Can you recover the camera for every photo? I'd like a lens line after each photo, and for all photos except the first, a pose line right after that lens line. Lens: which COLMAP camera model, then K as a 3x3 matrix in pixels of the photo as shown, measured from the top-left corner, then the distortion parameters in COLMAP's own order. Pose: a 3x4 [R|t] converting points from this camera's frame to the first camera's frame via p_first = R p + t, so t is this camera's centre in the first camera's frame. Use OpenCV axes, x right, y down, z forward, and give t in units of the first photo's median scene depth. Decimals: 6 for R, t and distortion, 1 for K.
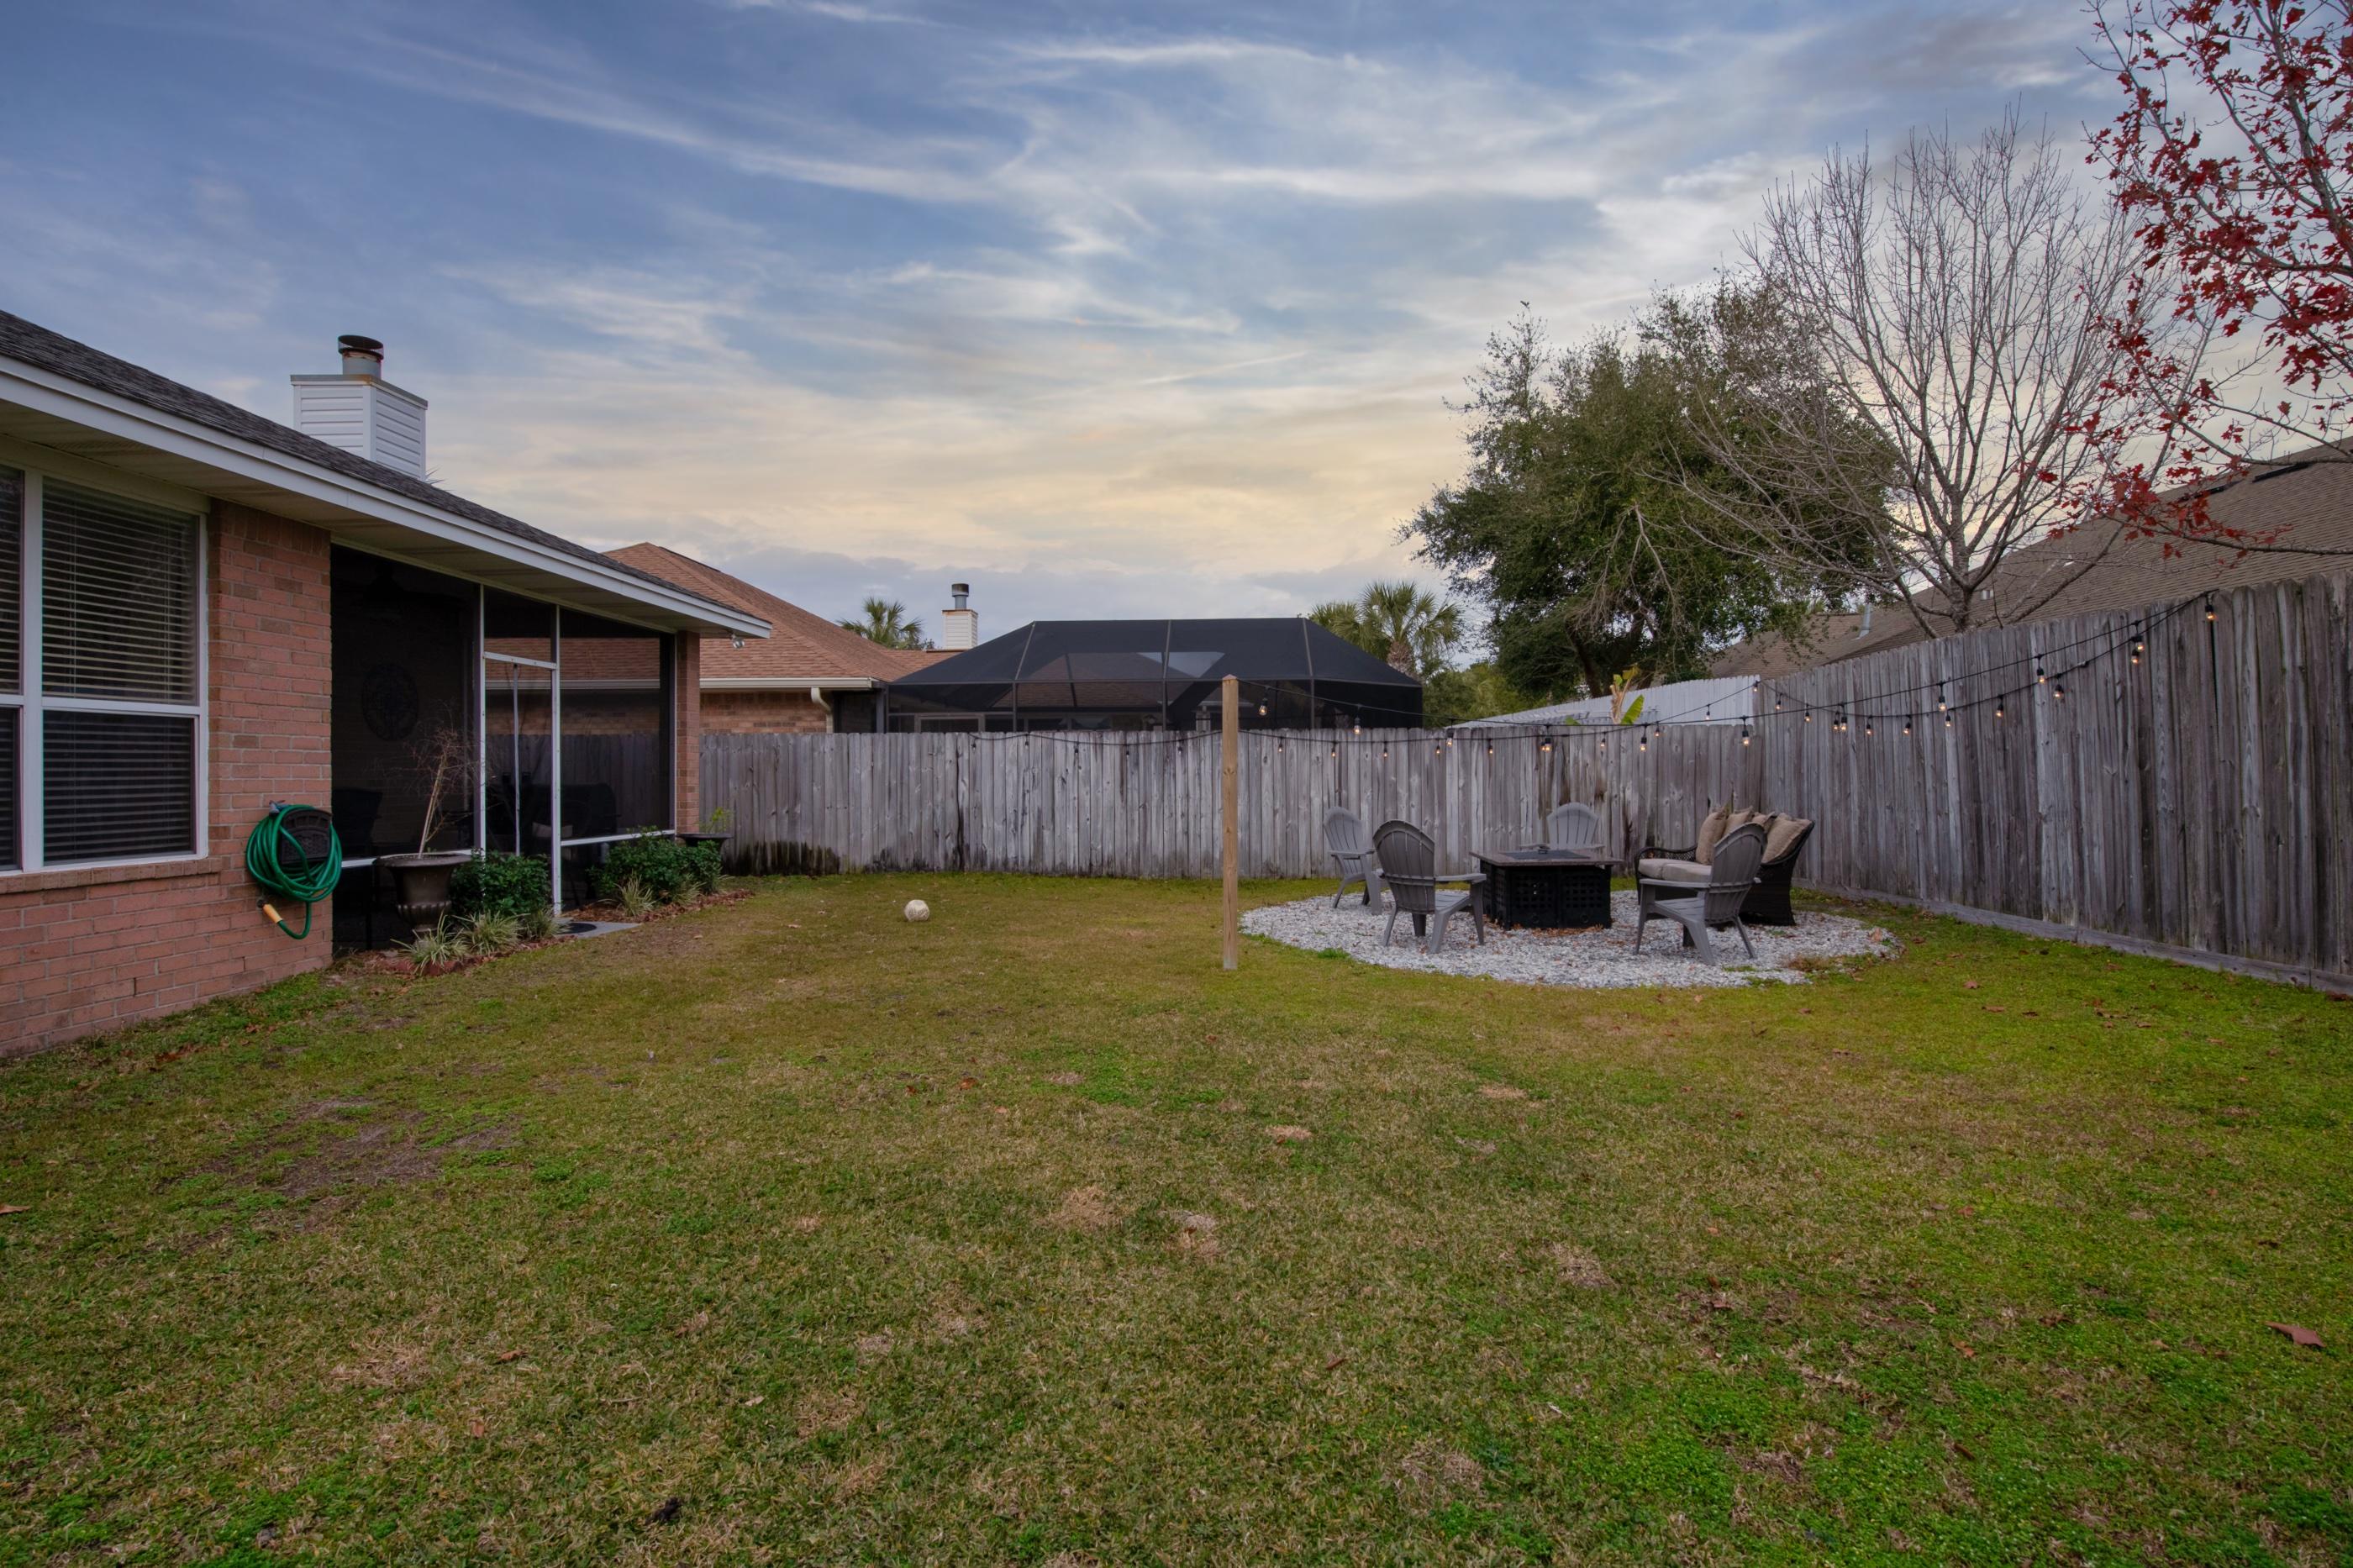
lens RADIAL K [[1143.3, 0, 1192.3], [0, 1143.3, 786.1], [0, 0, 1]] dist [-0.000282, 0.000098]
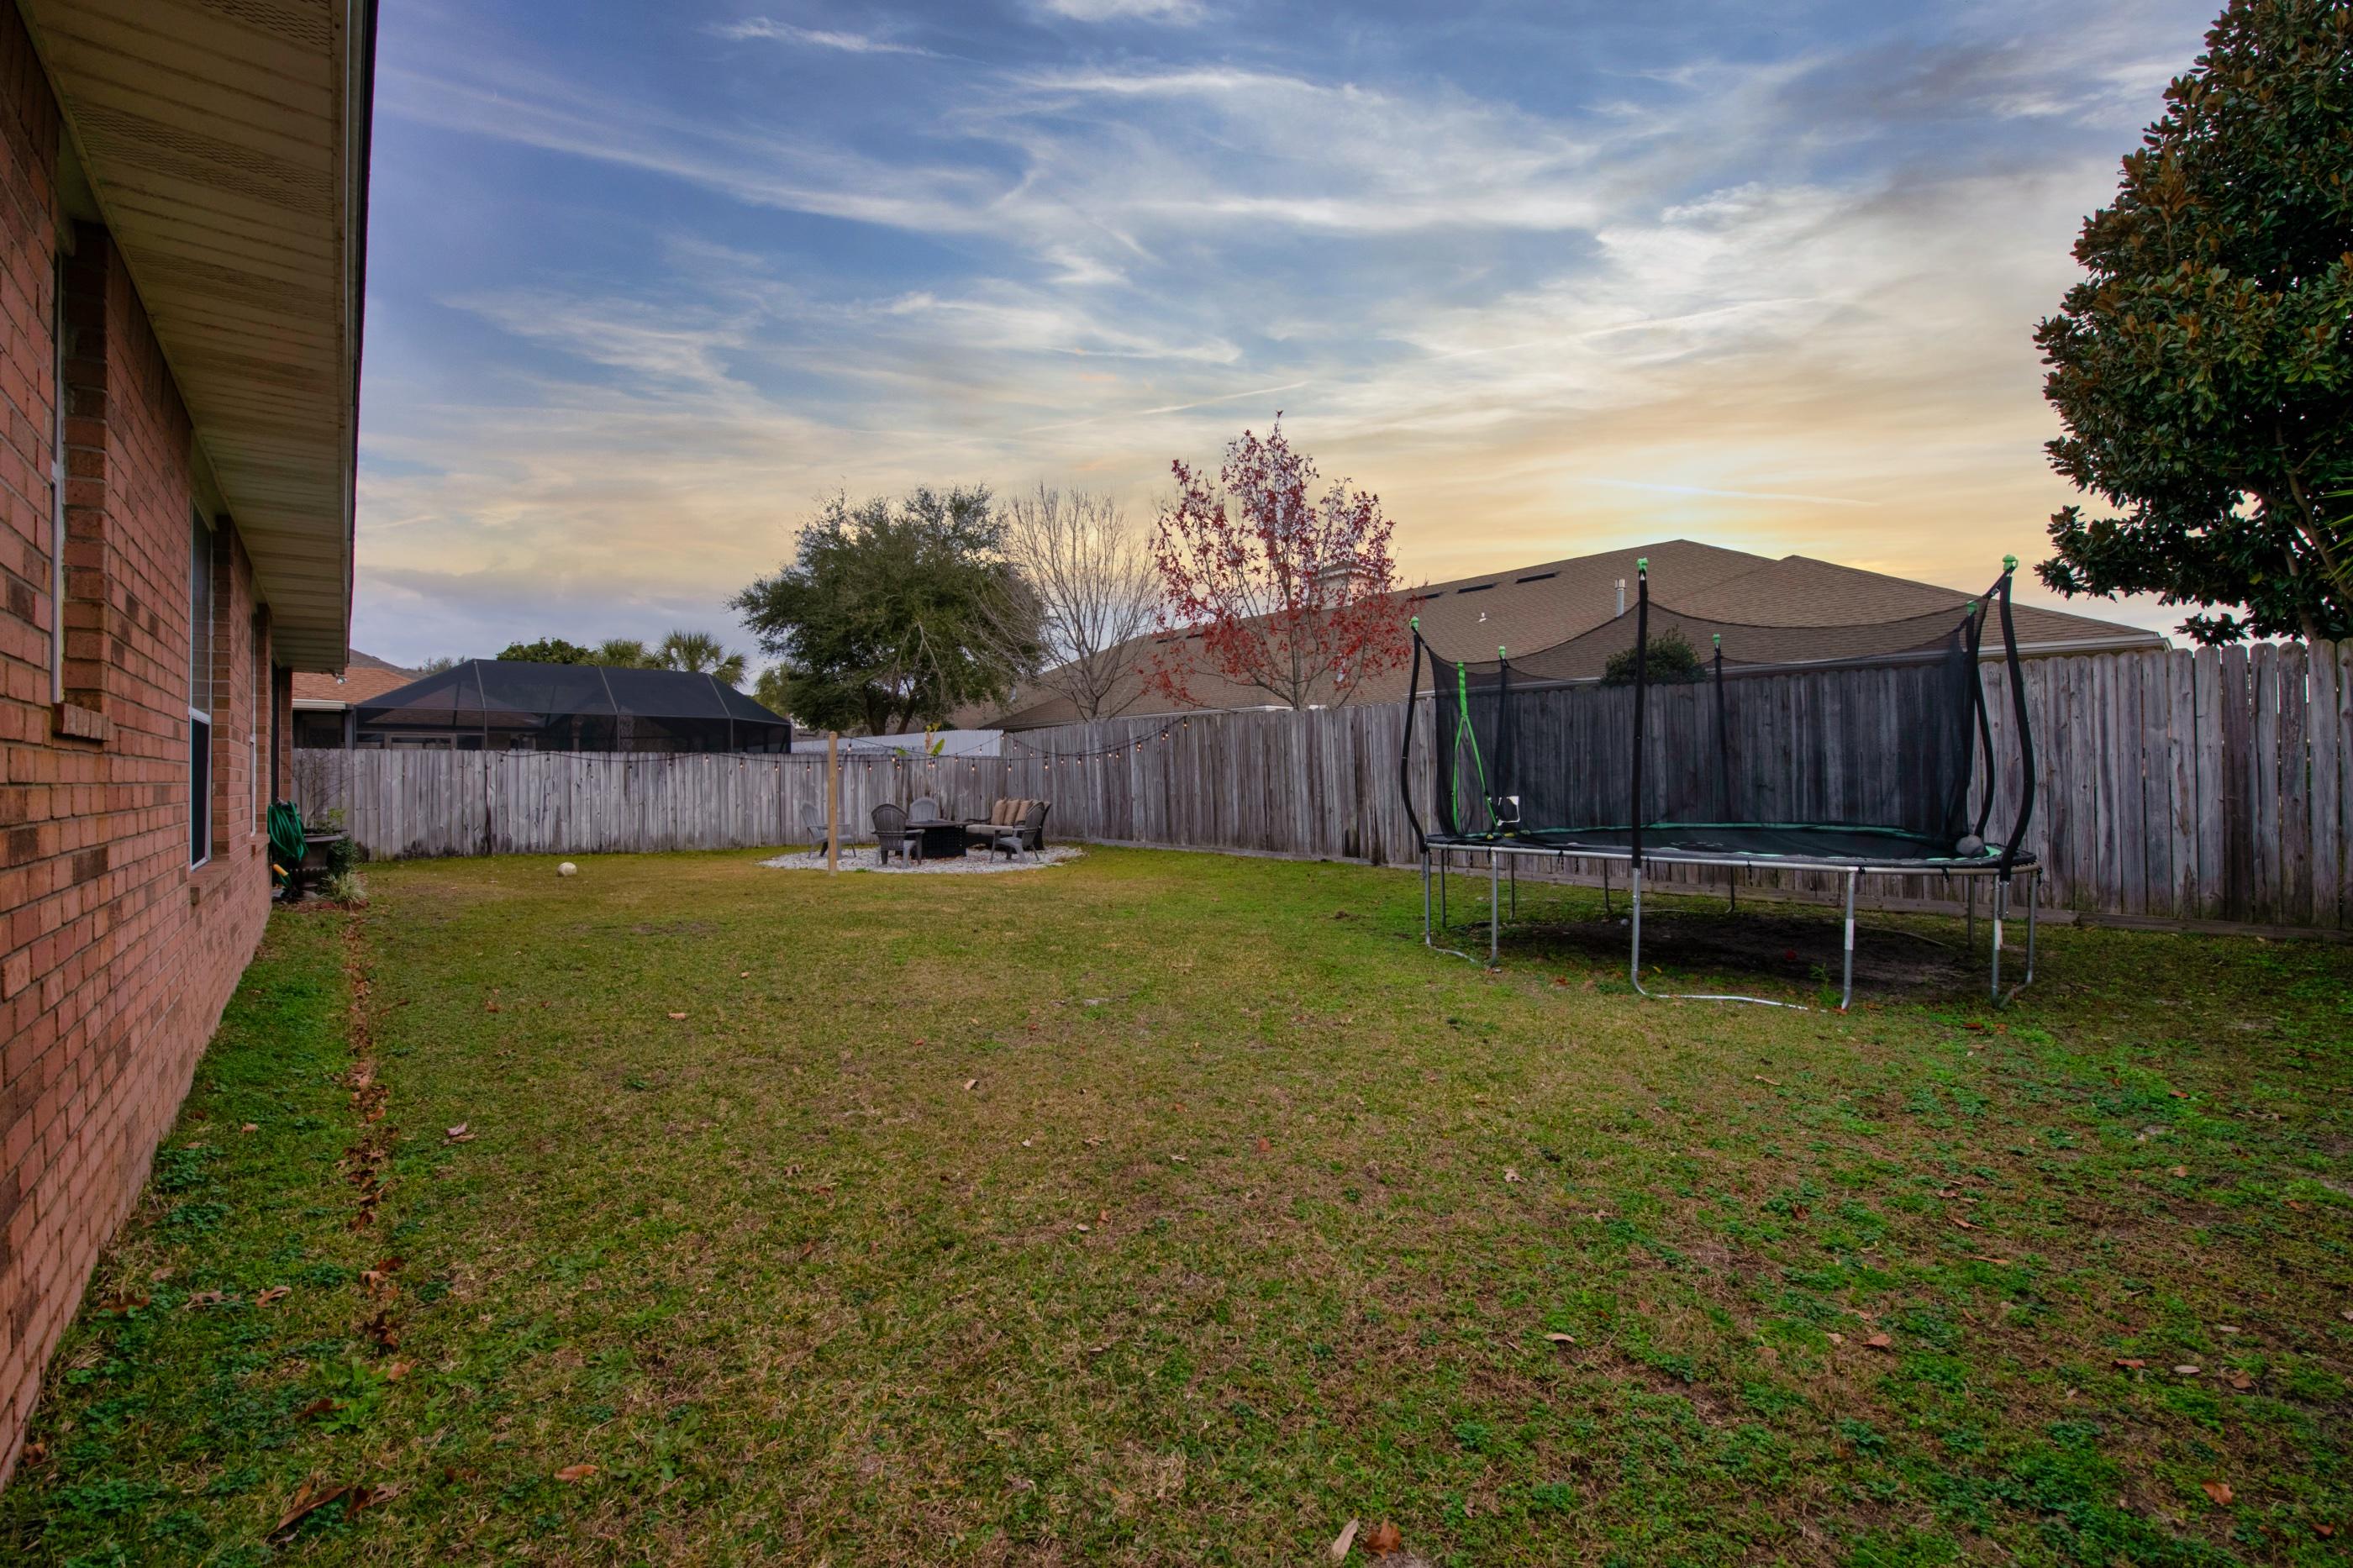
lens RADIAL K [[961.2, 0, 1178.2], [0, 961.2, 777.8], [0, 0, 1]] dist [-0.000940, -0.000178]
pose [[0.734051, 0.002988, 0.679088, -0.373663], [0.008634, 0.999868, -0.013733, 0.007208], [-0.679040, 0.015944, 0.733928, -0.369749]]
